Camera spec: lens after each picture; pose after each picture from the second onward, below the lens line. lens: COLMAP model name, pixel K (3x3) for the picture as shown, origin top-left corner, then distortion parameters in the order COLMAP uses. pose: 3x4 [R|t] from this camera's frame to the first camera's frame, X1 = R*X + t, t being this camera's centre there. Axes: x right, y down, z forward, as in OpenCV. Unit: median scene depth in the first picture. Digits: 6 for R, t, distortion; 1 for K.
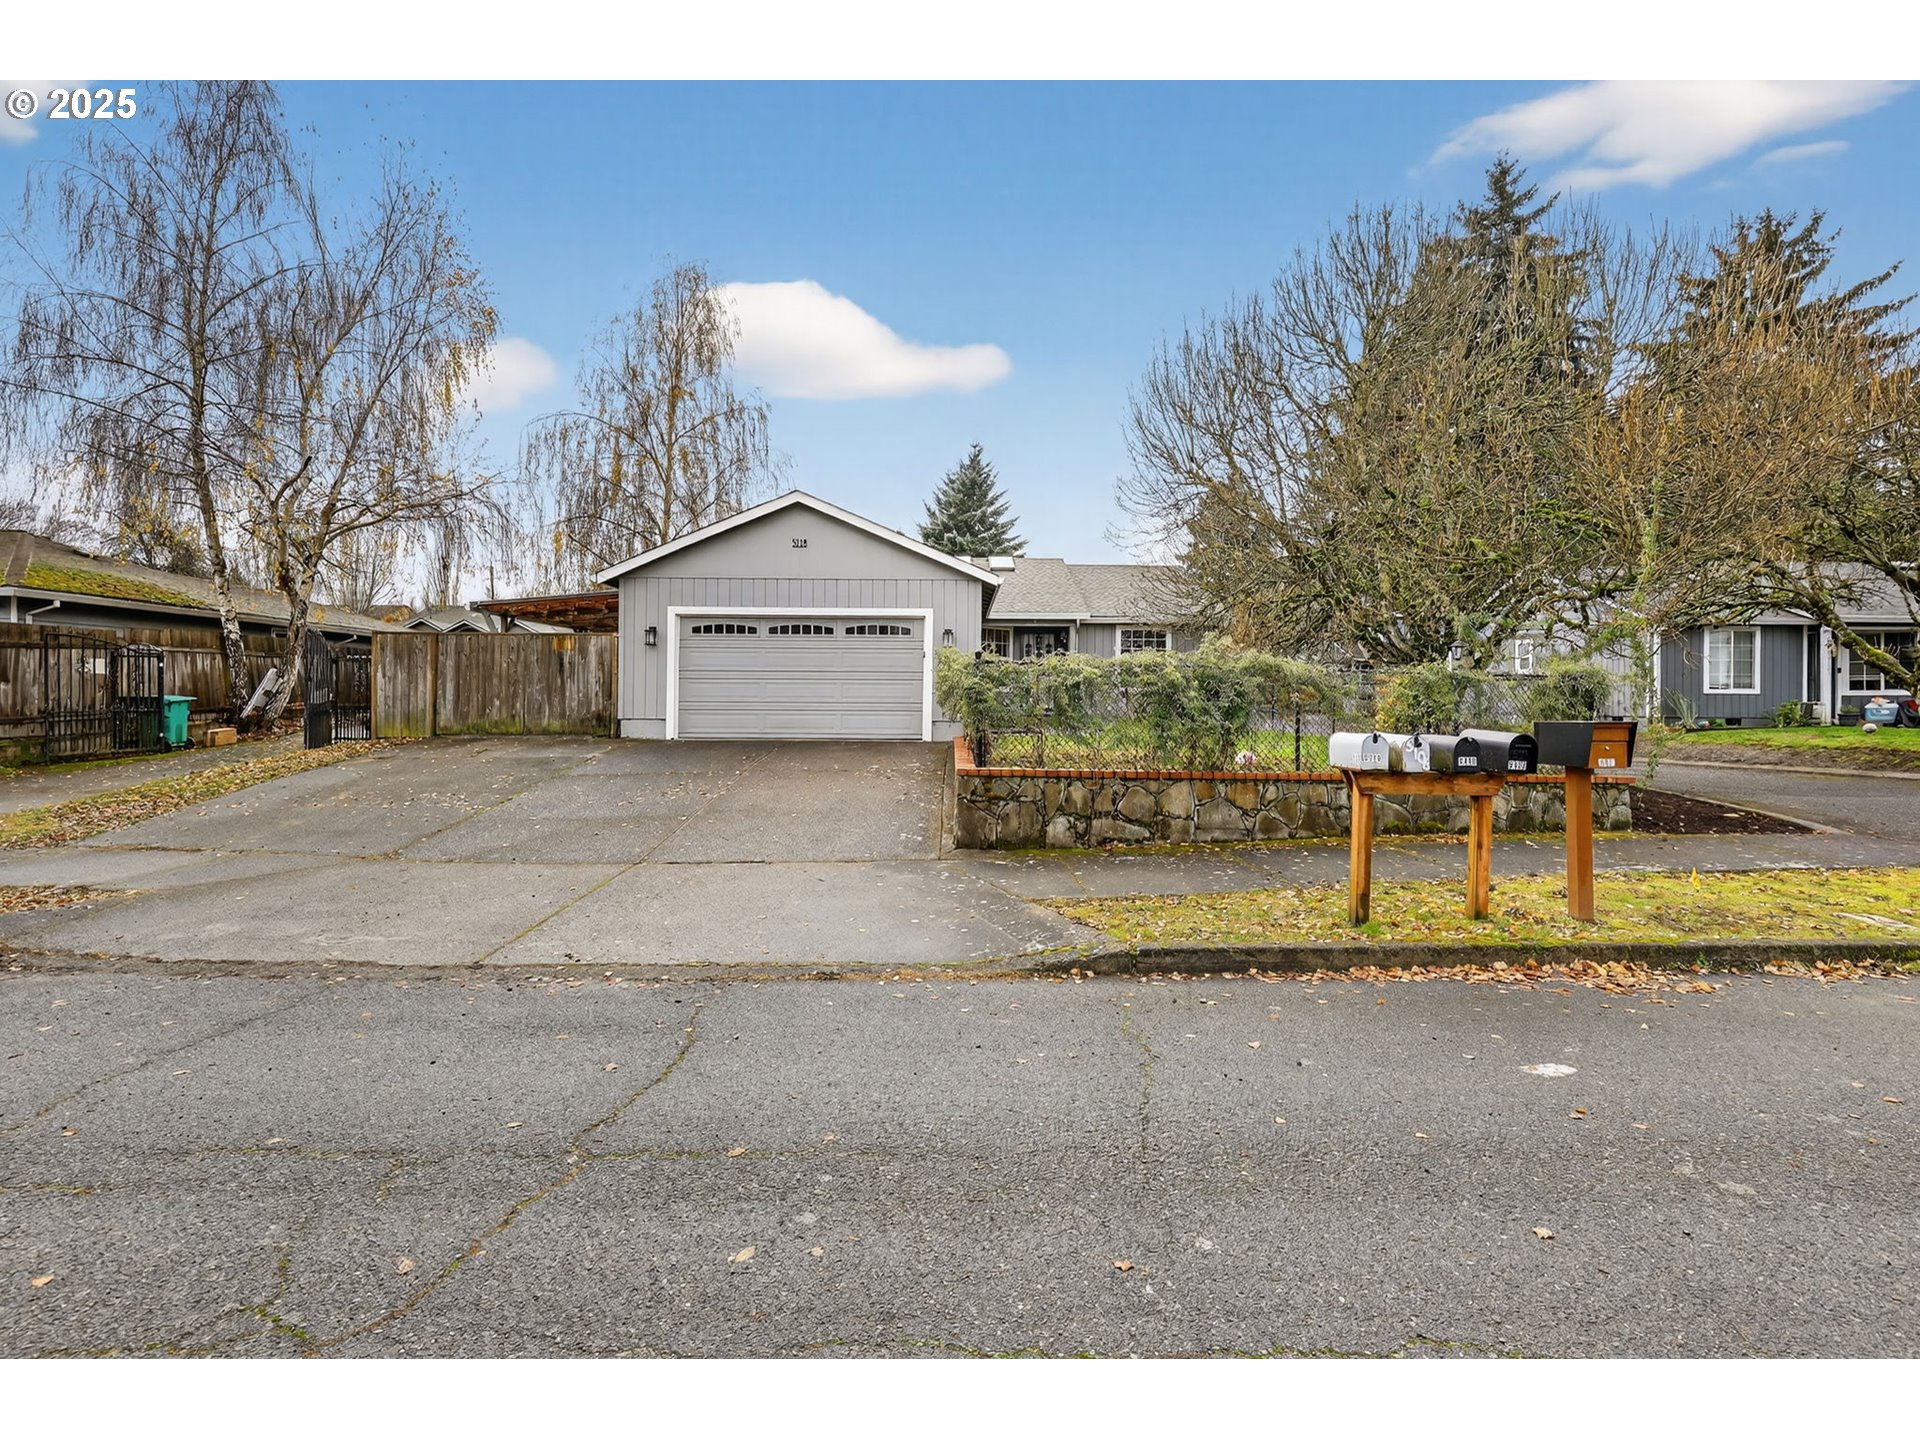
lens RADIAL K [[868.6, 0, 954.2], [0, 868.6, 696.4], [0, 0, 1]] dist [-0.012861, 0.001036]
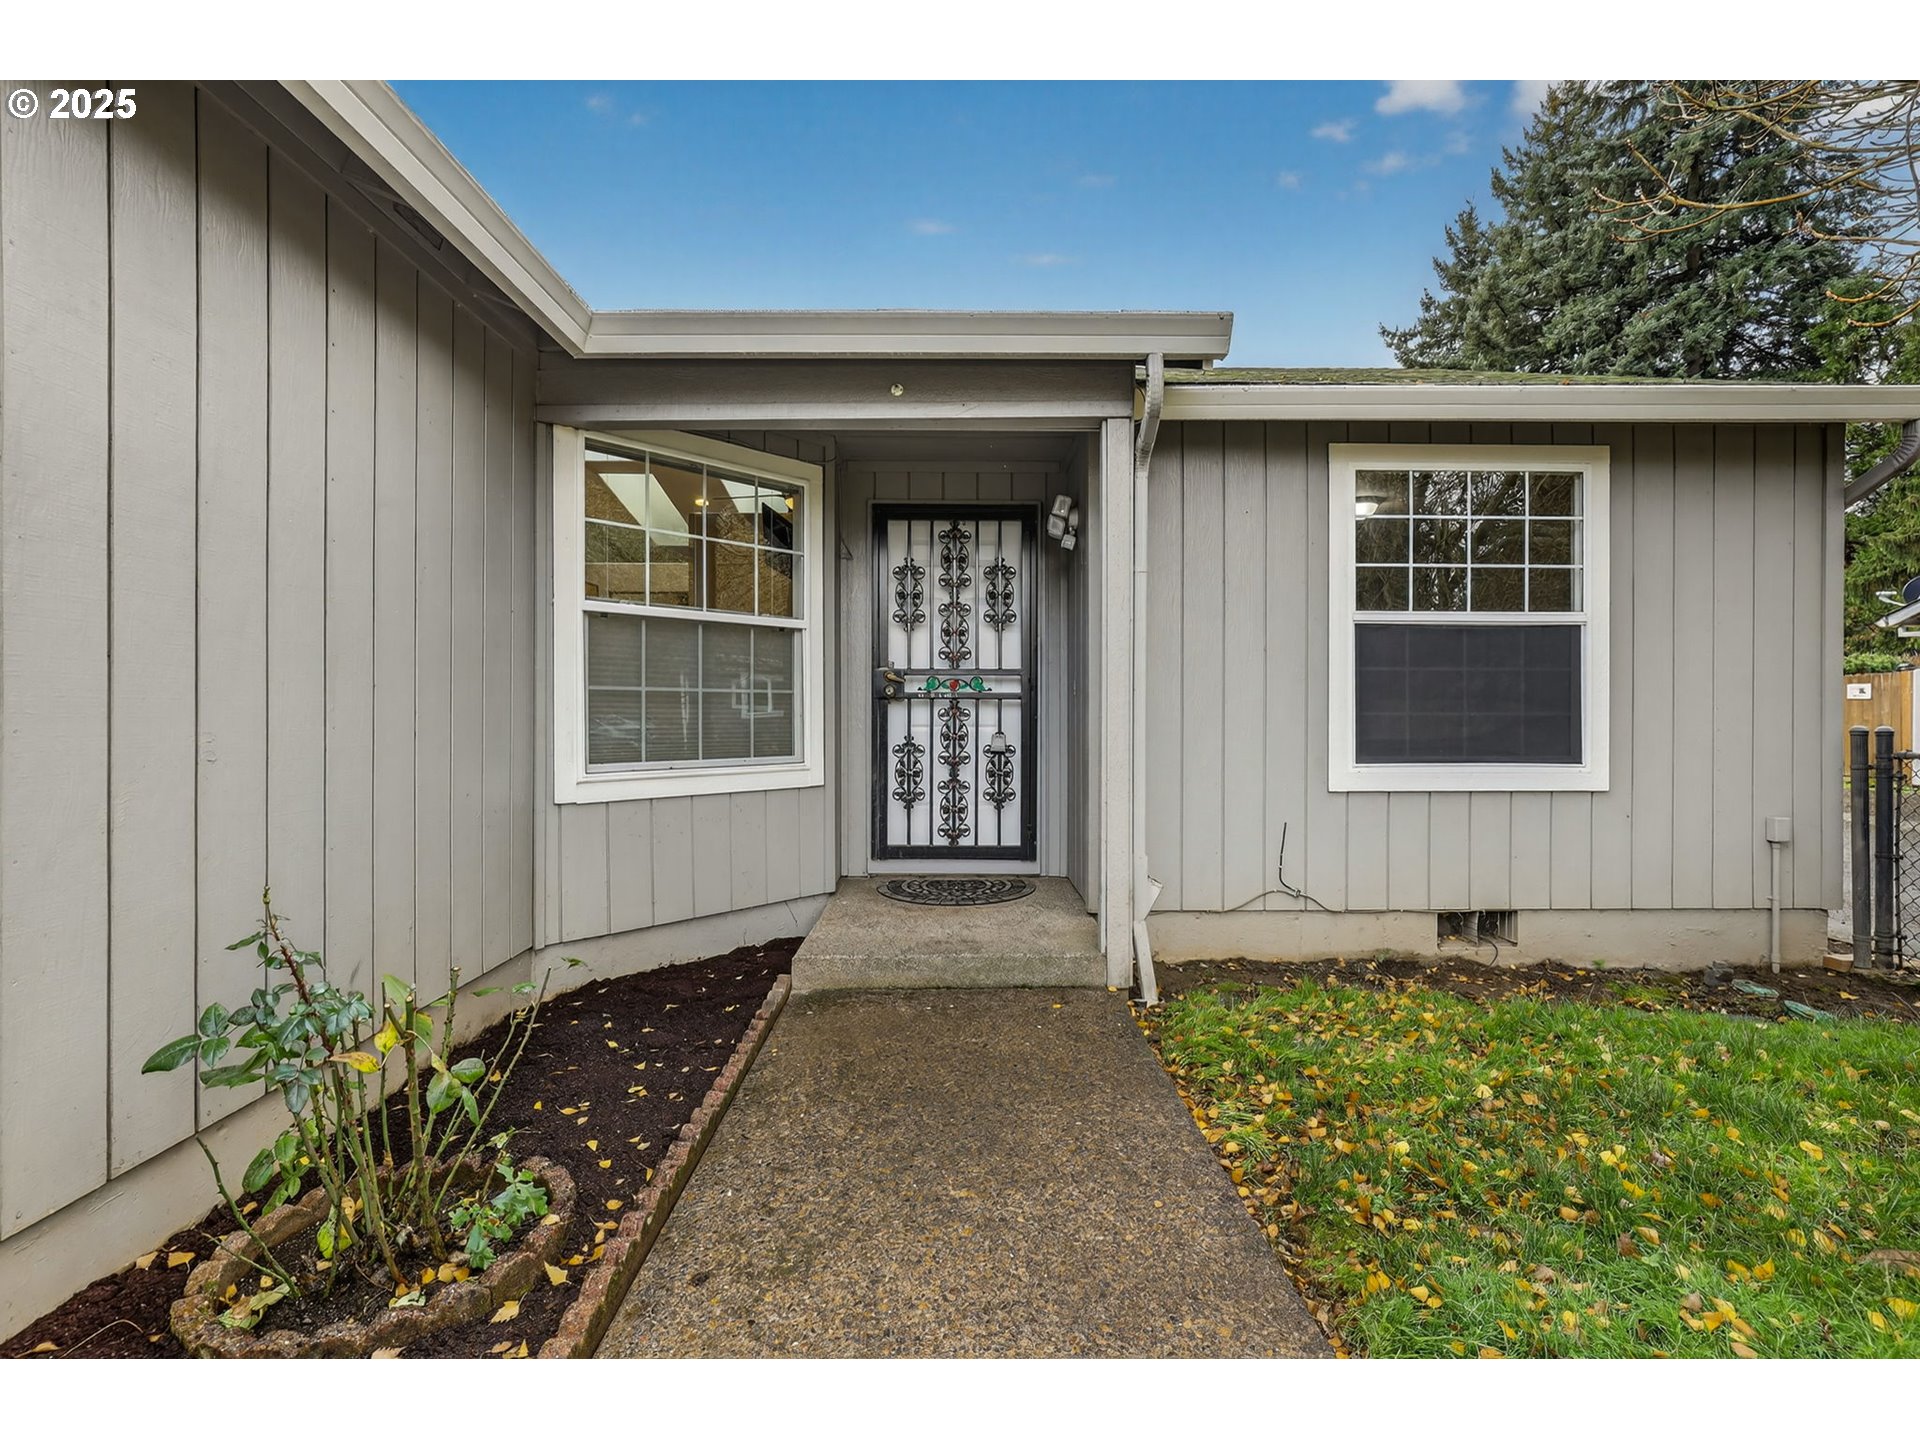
lens RADIAL K [[869.6, 0, 955.0], [0, 869.6, 712.5], [0, 0, 1]] dist [-0.014687, 0.005210]
pose [[0.999909, -0.008665, 0.010363, 0.212606], [0.008618, 0.999953, 0.004514, -0.050037], [-0.010402, -0.004424, 0.999936, 1.727110]]
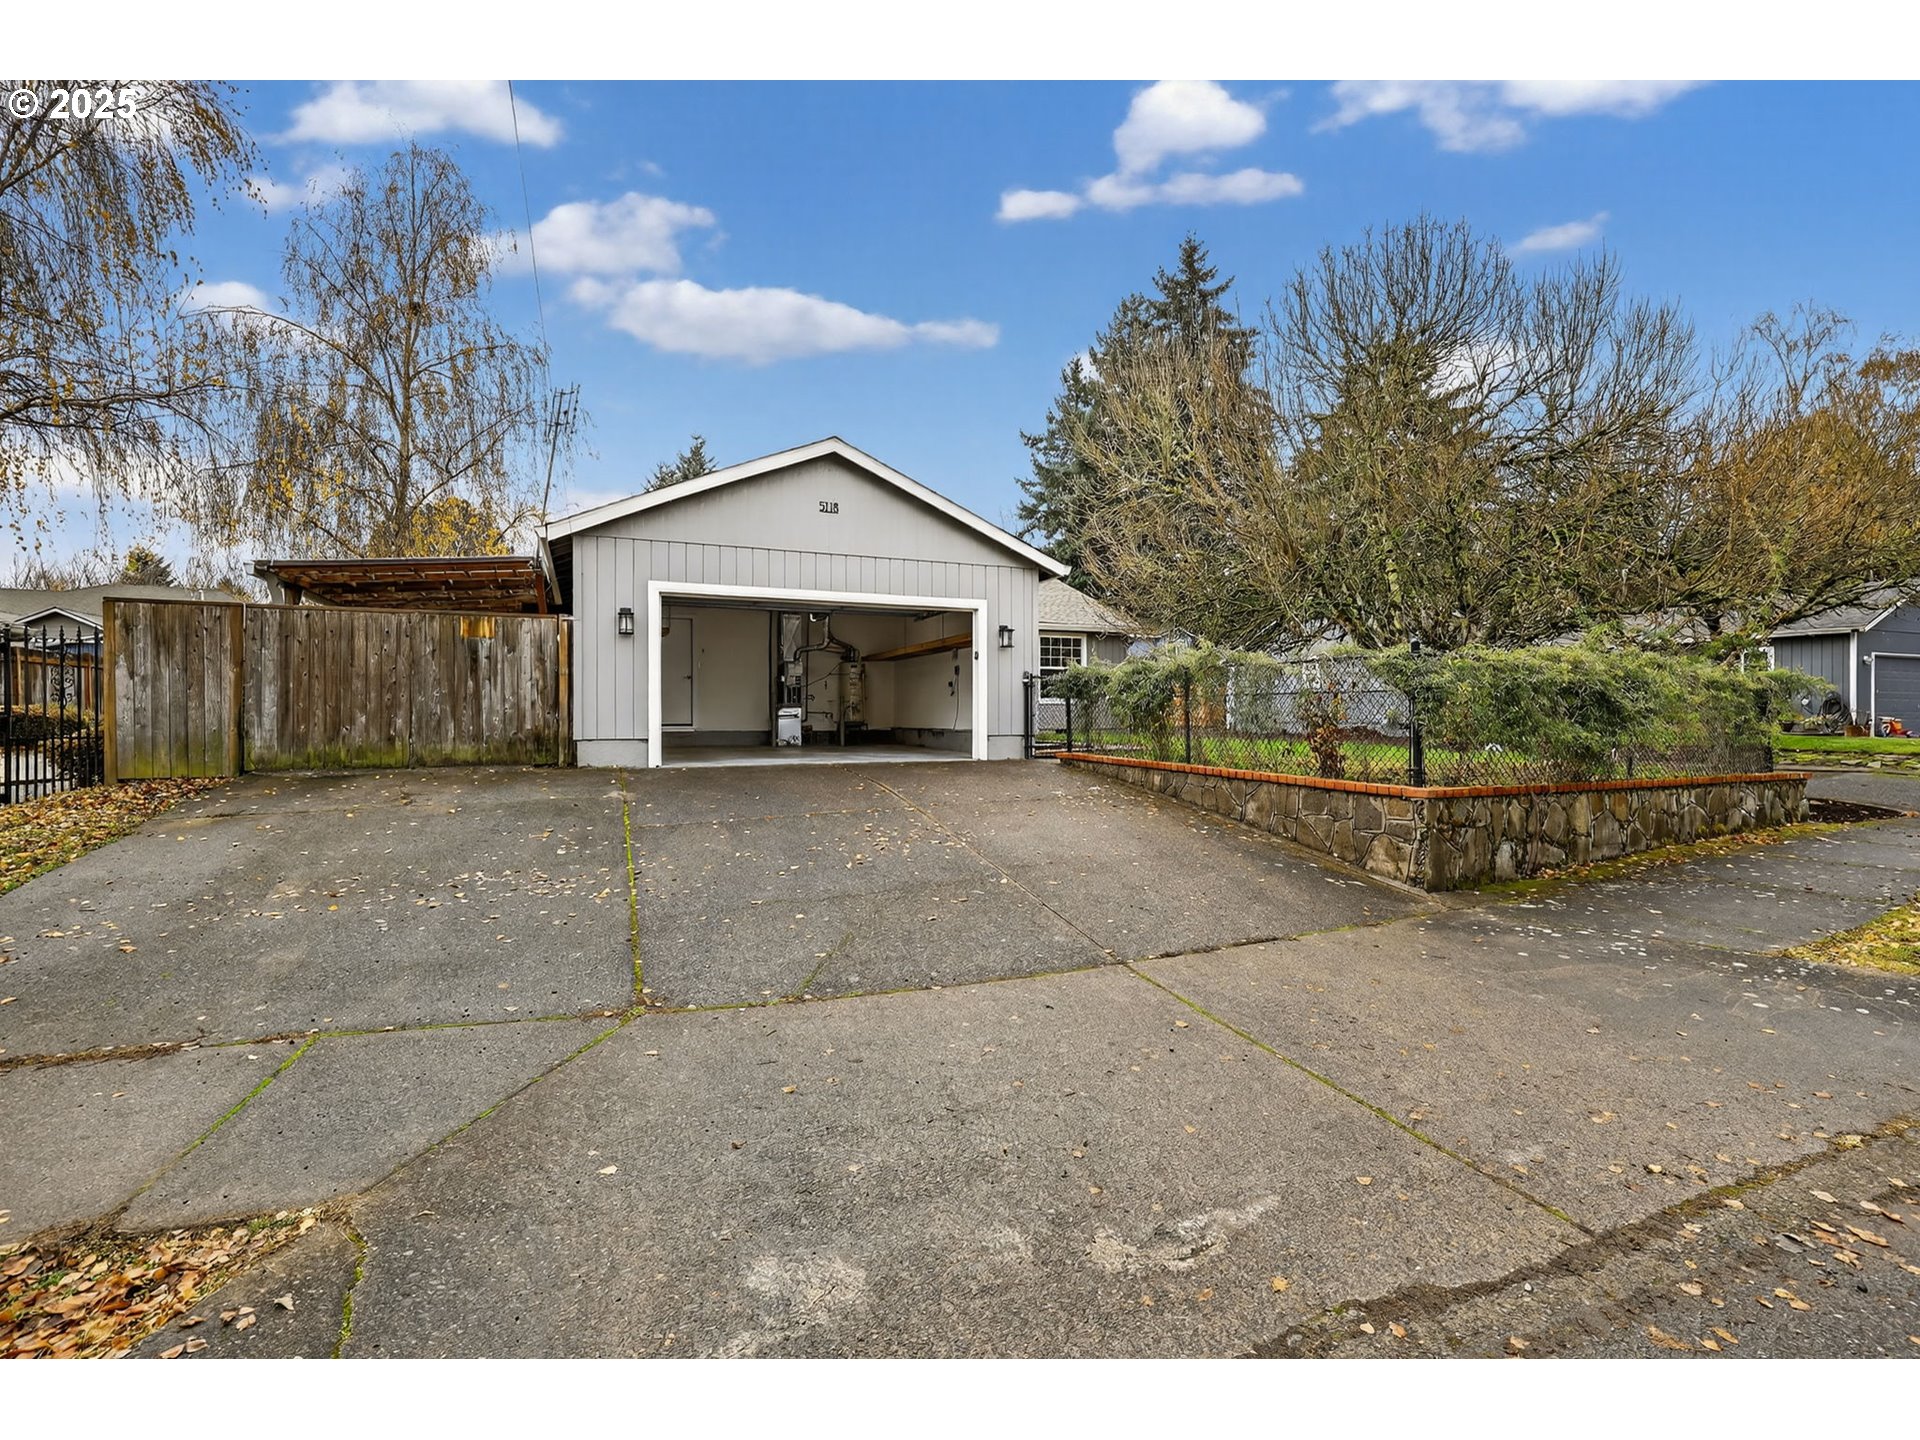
lens RADIAL K [[869.6, 0, 955.0], [0, 869.6, 712.5], [0, 0, 1]] dist [-0.014687, 0.005210]
pose [[0.920412, -0.006306, 0.390900, -0.557356], [0.006476, 0.999979, 0.000883, 0.008373], [-0.390897, 0.001719, 0.920433, 0.364966]]
